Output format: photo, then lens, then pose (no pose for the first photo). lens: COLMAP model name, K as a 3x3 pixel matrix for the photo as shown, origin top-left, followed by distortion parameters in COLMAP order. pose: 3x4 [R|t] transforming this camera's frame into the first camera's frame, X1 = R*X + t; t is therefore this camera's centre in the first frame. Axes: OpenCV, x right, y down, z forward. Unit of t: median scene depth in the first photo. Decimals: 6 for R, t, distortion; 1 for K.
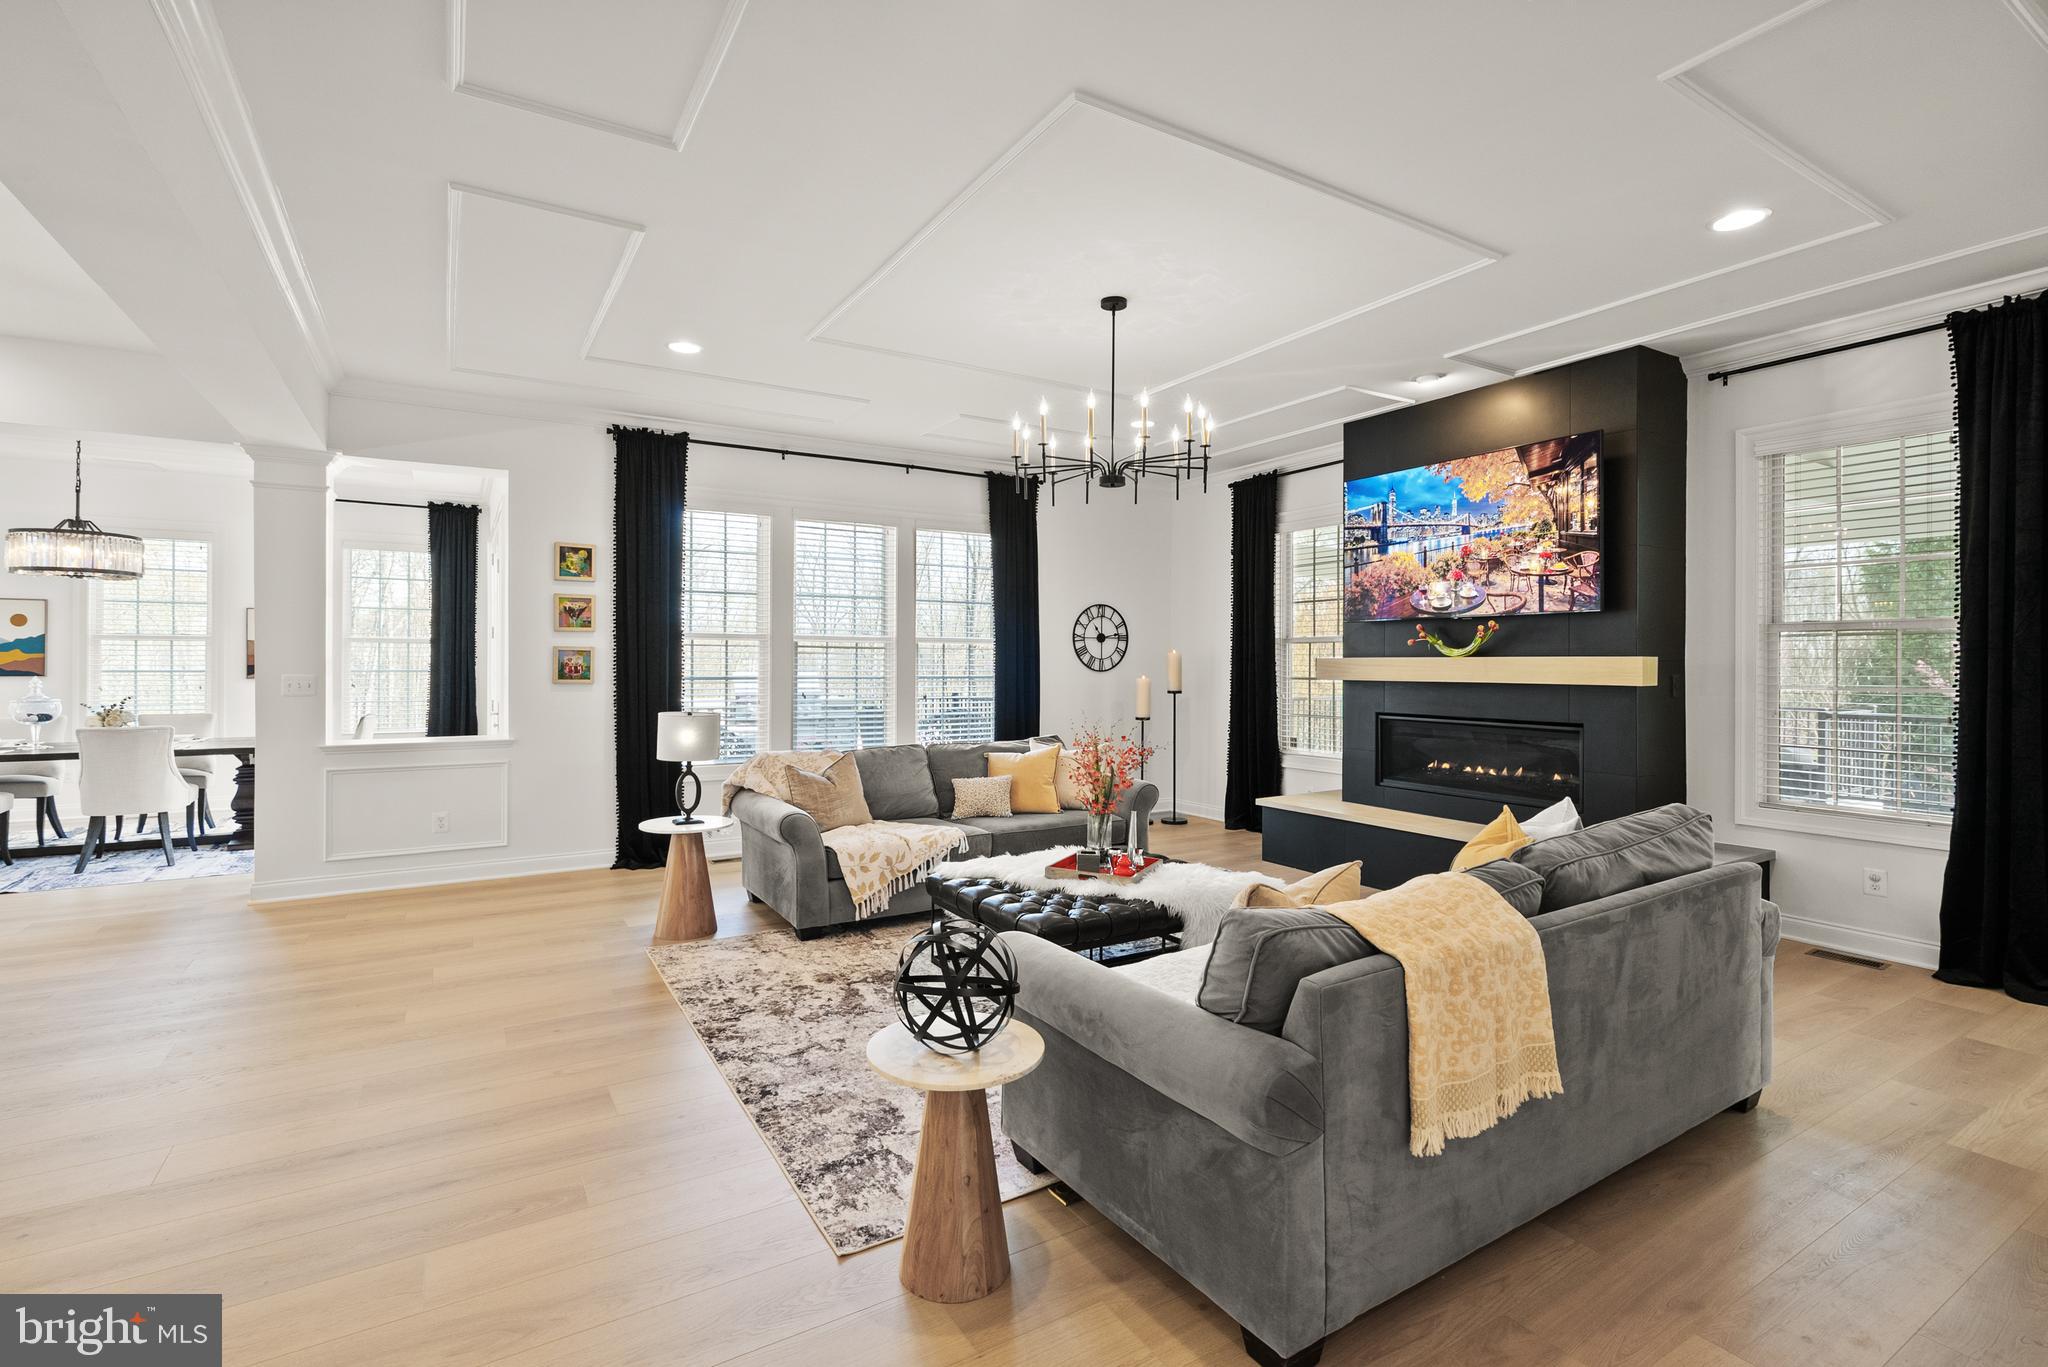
lens RADIAL K [[946.2, 0, 1028.5], [0, 946.2, 664.3], [0, 0, 1]] dist [-0.003256, 0.001230]
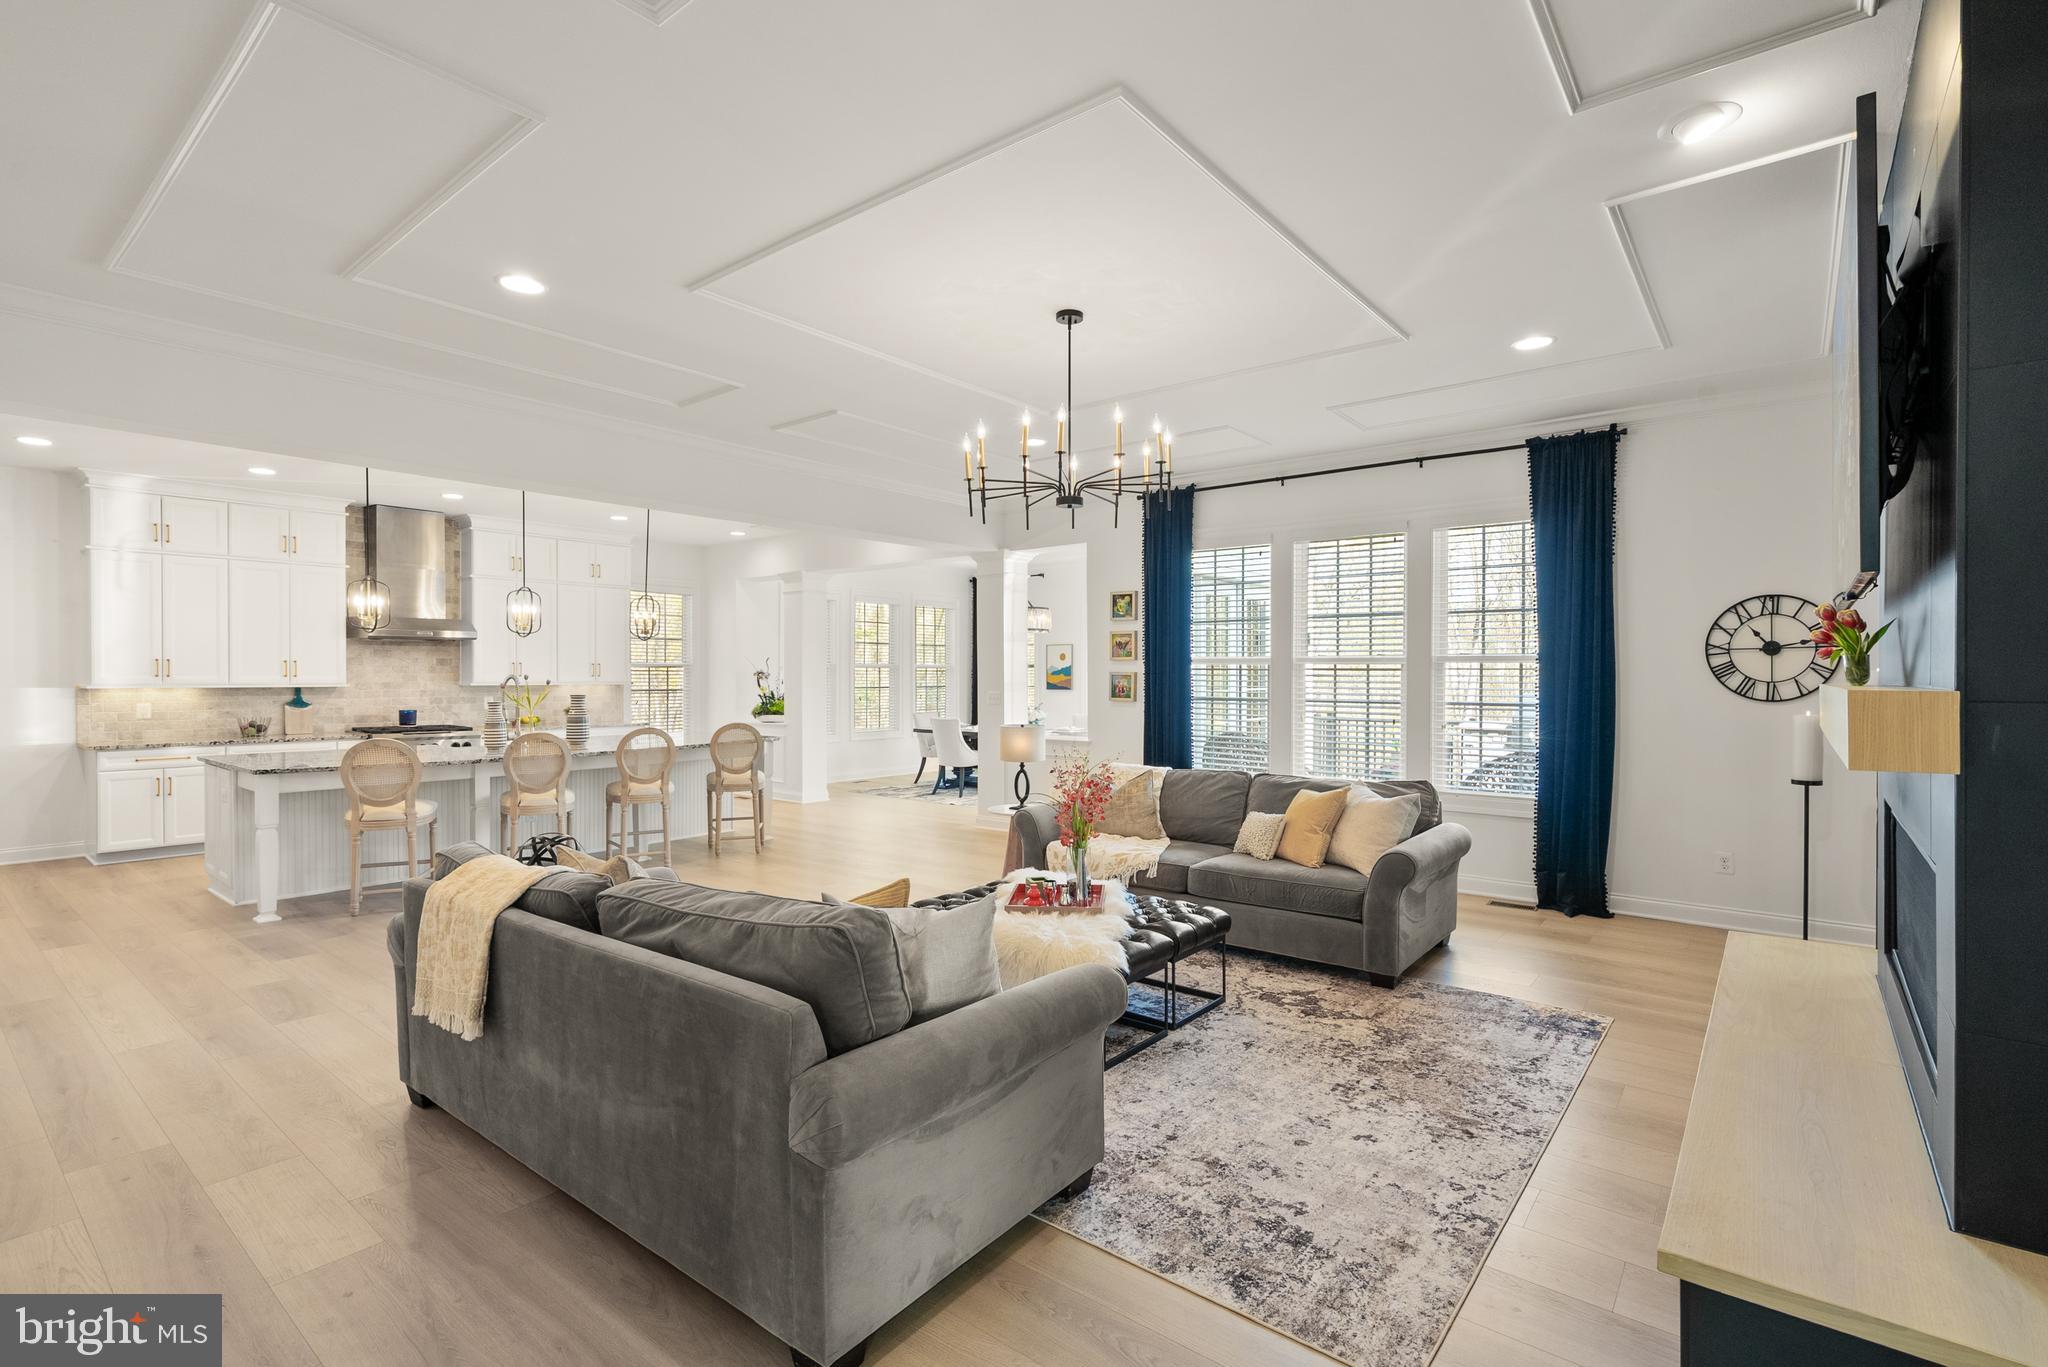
lens RADIAL K [[946.2, 0, 1022.6], [0, 946.2, 685.8], [0, 0, 1]] dist [-0.003256, 0.001230]
pose [[0.337534, 0.007600, -0.941283, 0.730462], [-0.001881, 0.999971, 0.007400, -0.009702], [0.941312, -0.000727, 0.337538, 0.471635]]
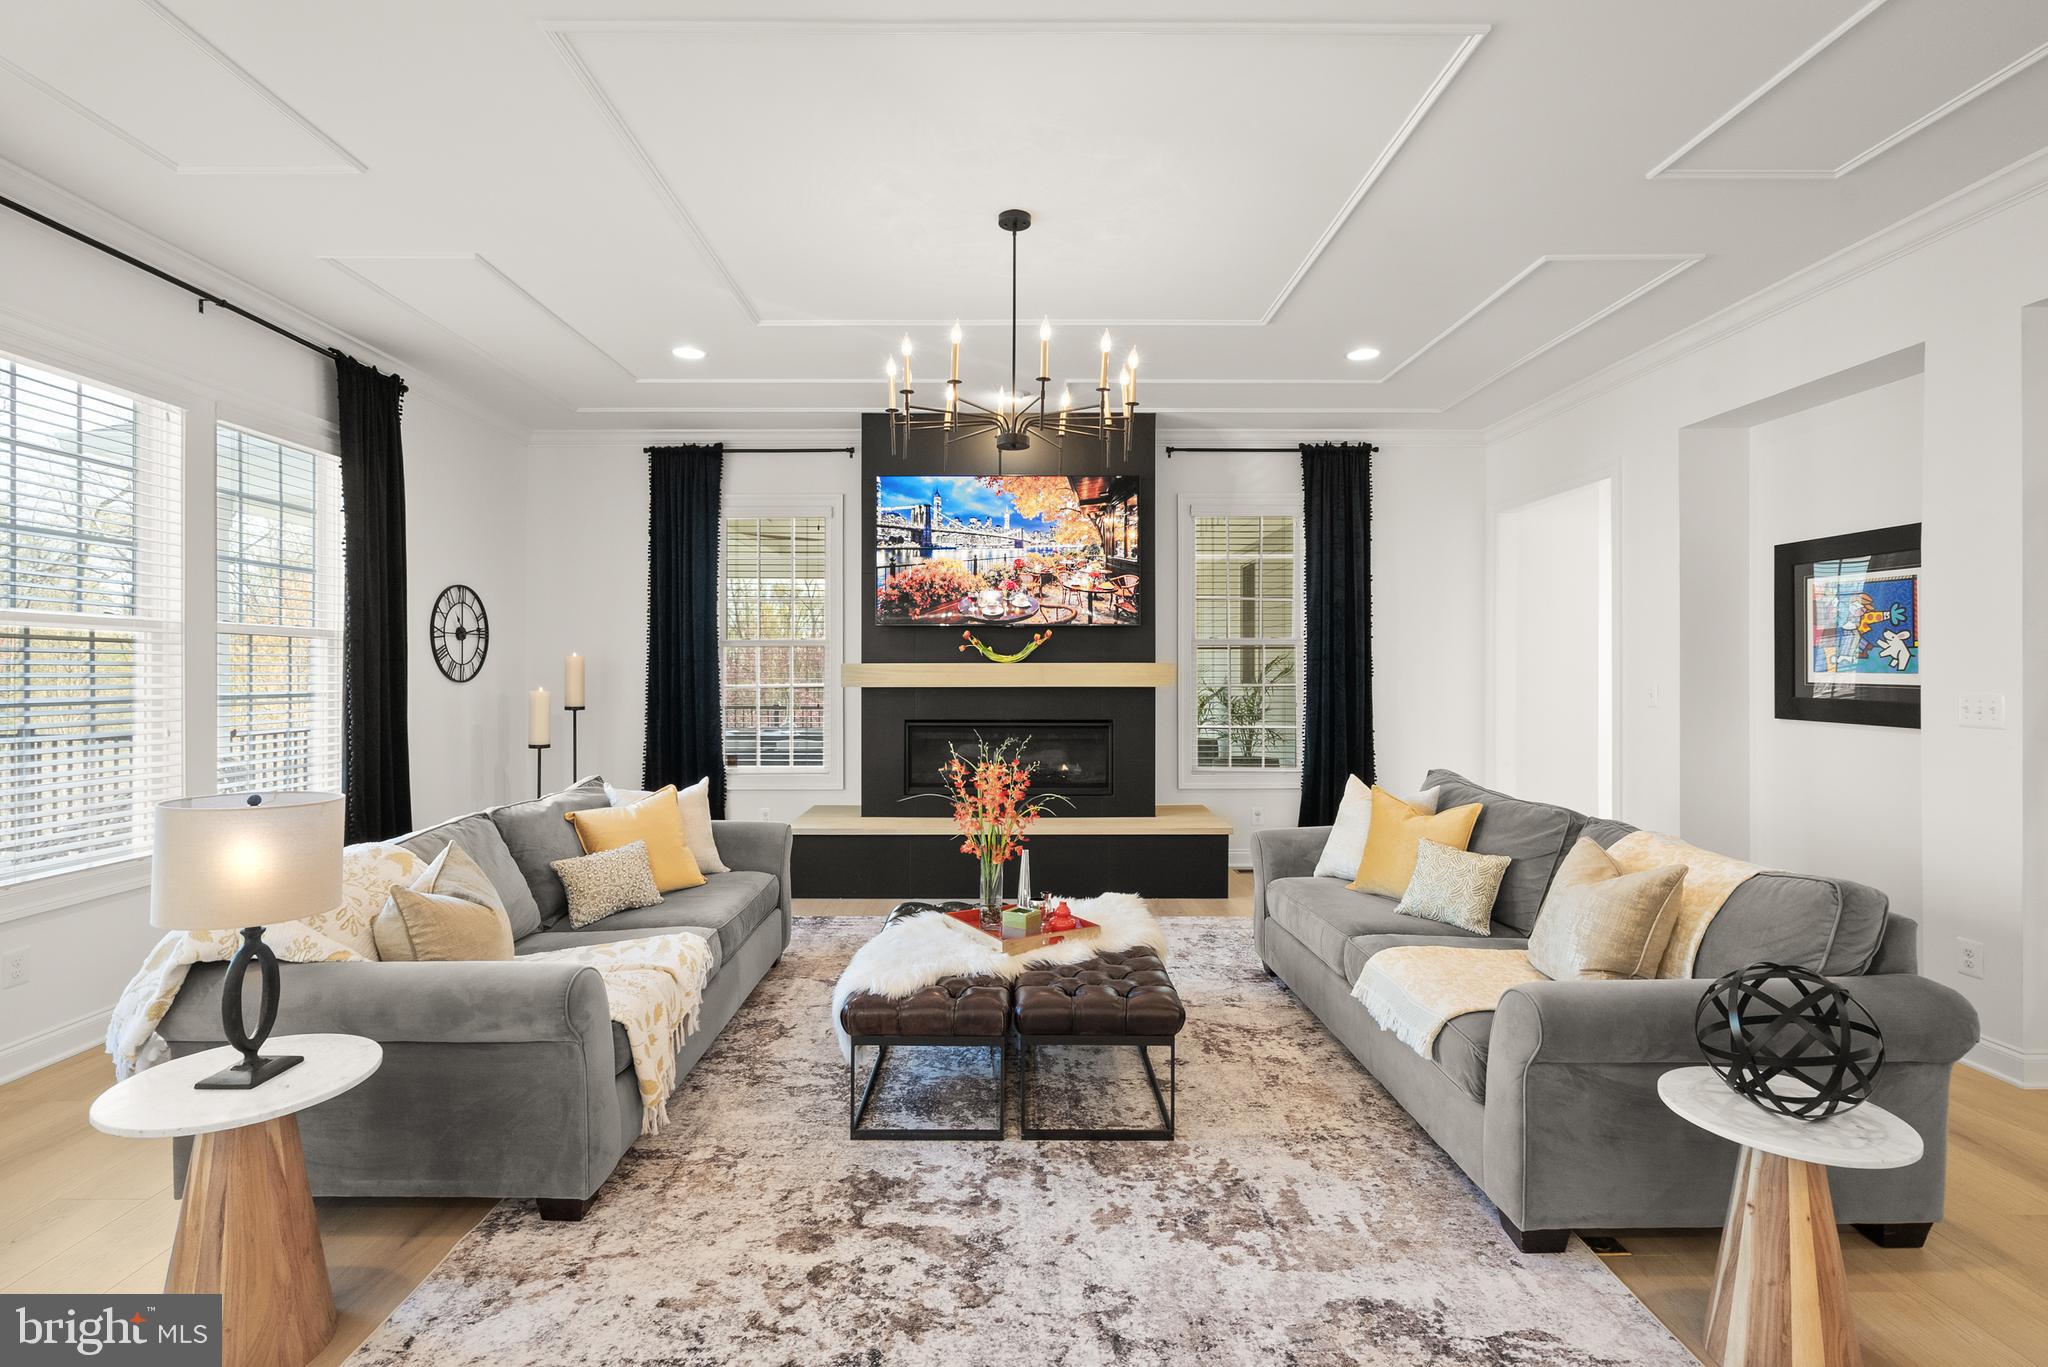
lens RADIAL K [[946.2, 0, 1007.7], [0, 946.2, 671.4], [0, 0, 1]] dist [-0.003256, 0.001230]
pose [[0.518409, -0.006202, 0.855110, -0.449664], [0.004378, 0.999980, 0.004599, -0.002460], [-0.855122, 0.001359, 0.518426, 0.440043]]
